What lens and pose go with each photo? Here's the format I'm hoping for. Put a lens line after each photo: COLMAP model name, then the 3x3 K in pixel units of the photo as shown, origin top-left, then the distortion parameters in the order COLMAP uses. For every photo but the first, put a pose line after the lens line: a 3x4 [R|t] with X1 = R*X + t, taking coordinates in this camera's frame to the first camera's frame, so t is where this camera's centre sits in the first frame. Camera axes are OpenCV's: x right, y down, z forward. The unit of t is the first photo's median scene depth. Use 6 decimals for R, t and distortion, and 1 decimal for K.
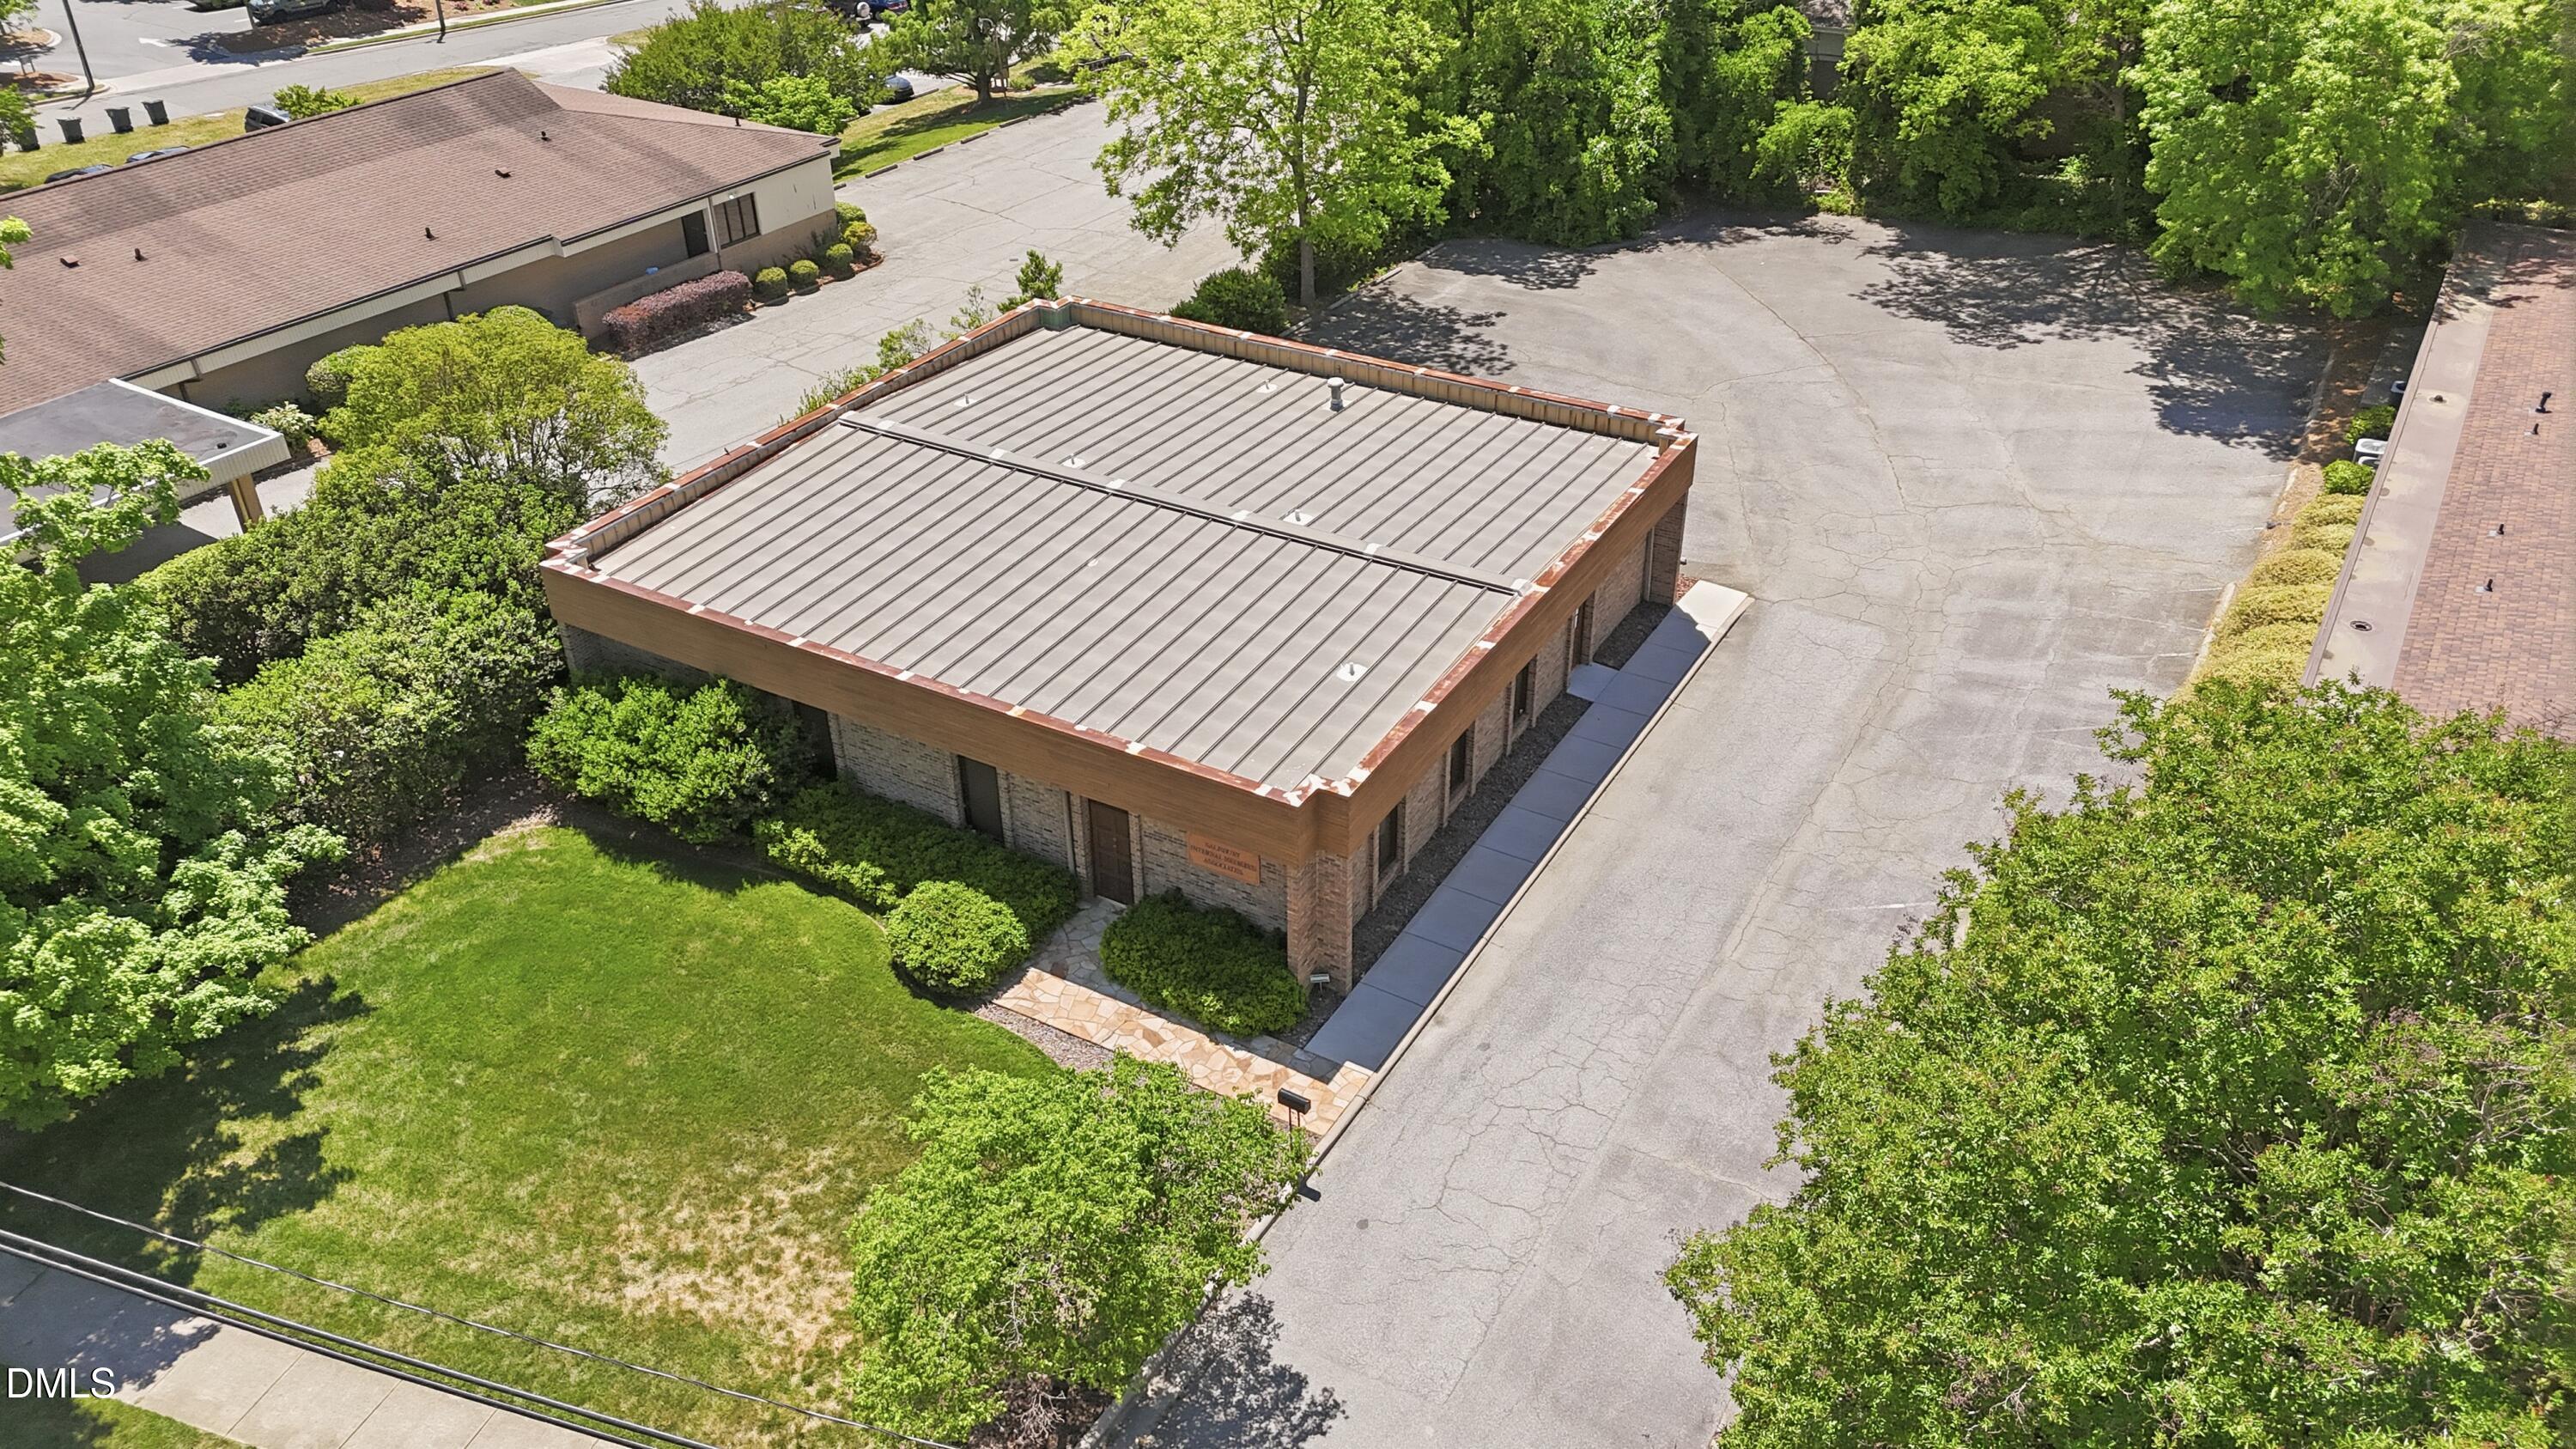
lens RADIAL K [[1904.8, 0, 1284.3], [0, 1904.8, 711.3], [0, 0, 1]] dist [0.033201, -0.020153]
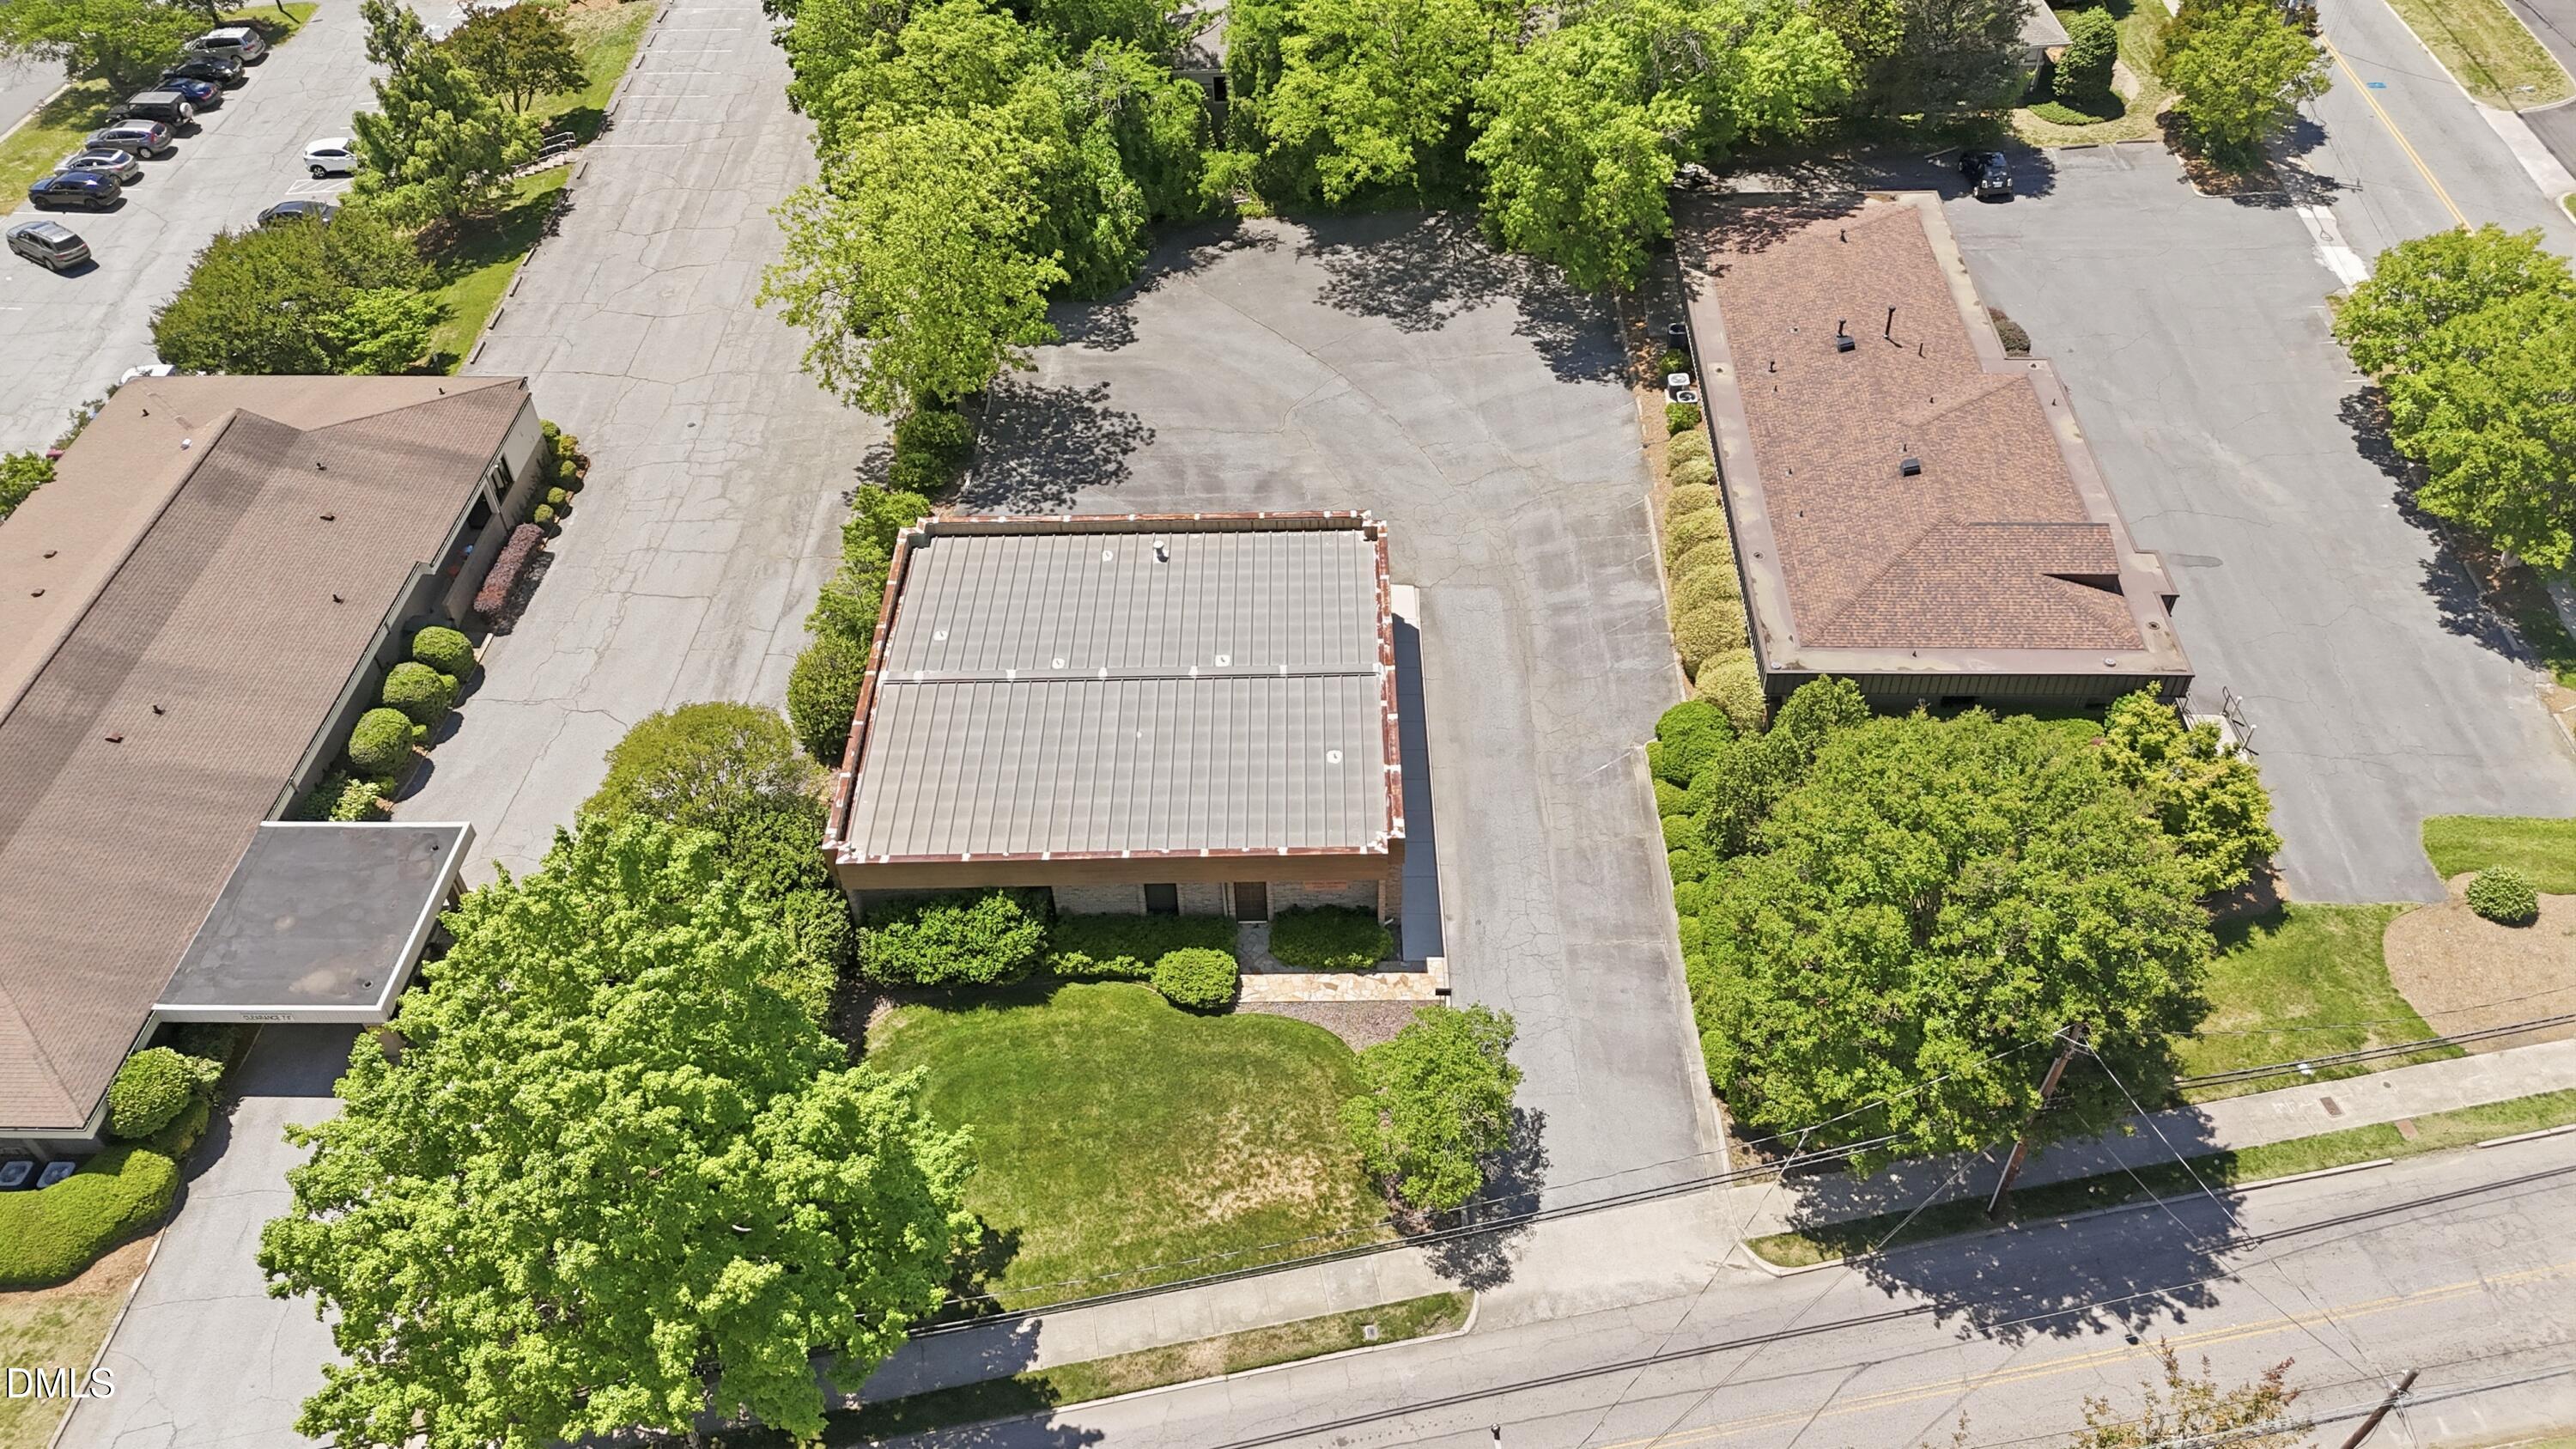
lens RADIAL K [[1904.8, 0, 1290.8], [0, 1904.8, 730.1], [0, 0, 1]] dist [0.033201, -0.020153]
pose [[0.865299, -0.353065, 0.355812, -0.514117], [0.278101, 0.928719, 0.245236, -0.404527], [-0.417033, -0.113251, 0.901808, -0.495781]]
